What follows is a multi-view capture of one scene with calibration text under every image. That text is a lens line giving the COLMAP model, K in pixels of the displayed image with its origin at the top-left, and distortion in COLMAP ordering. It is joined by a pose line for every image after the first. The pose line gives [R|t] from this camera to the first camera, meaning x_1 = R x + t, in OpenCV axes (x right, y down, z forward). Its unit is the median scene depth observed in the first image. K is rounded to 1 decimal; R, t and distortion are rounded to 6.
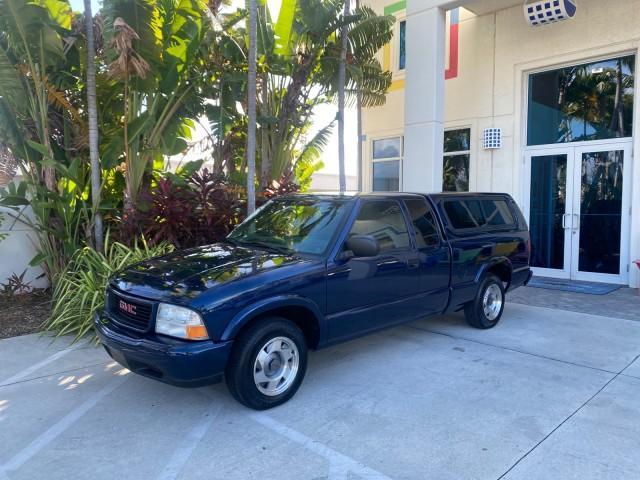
lens RADIAL K [[492.4, 0, 320.3], [0, 492.4, 238.2], [0, 0, 1]] dist [0.004571, -0.001035]
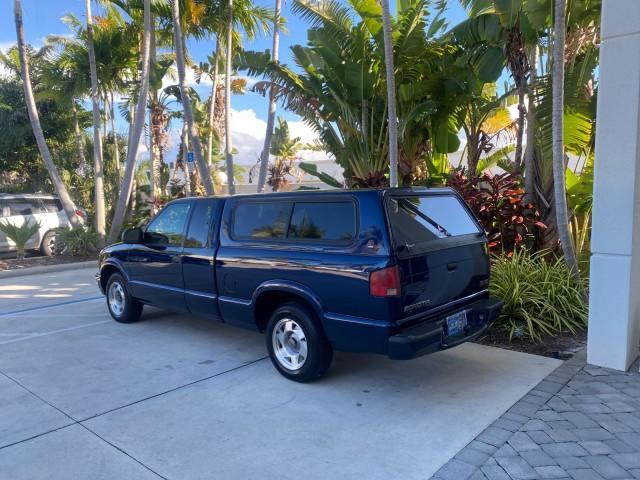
lens RADIAL K [[492.2, 0, 319.7], [0, 492.2, 238.0], [0, 0, 1]] dist [0.009943, -0.007121]
pose [[0.074681, 0.082868, -0.993758, 0.806874], [-0.060322, 0.995092, 0.078446, -0.064300], [0.995381, 0.054087, 0.079313, 0.750459]]
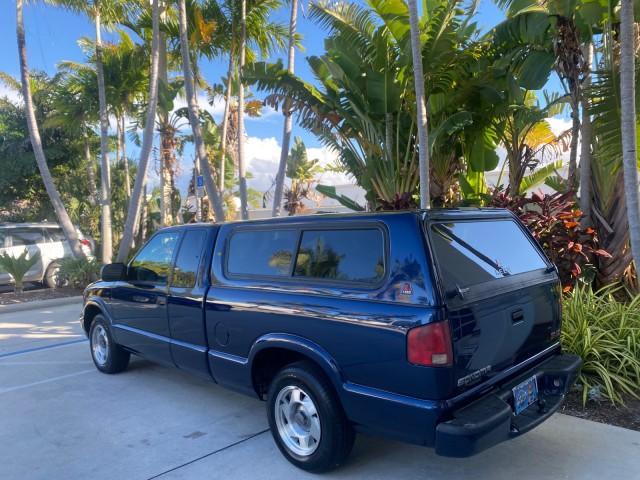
lens RADIAL K [[493.0, 0, 320.0], [0, 493.0, 240.0], [0, 0, 1]] dist [0.009815, -0.006931]
pose [[0.031798, 0.034954, -0.998883, 0.674927], [-0.049955, 0.998195, 0.033339, -0.065785], [0.998245, 0.048839, 0.033487, 0.764892]]
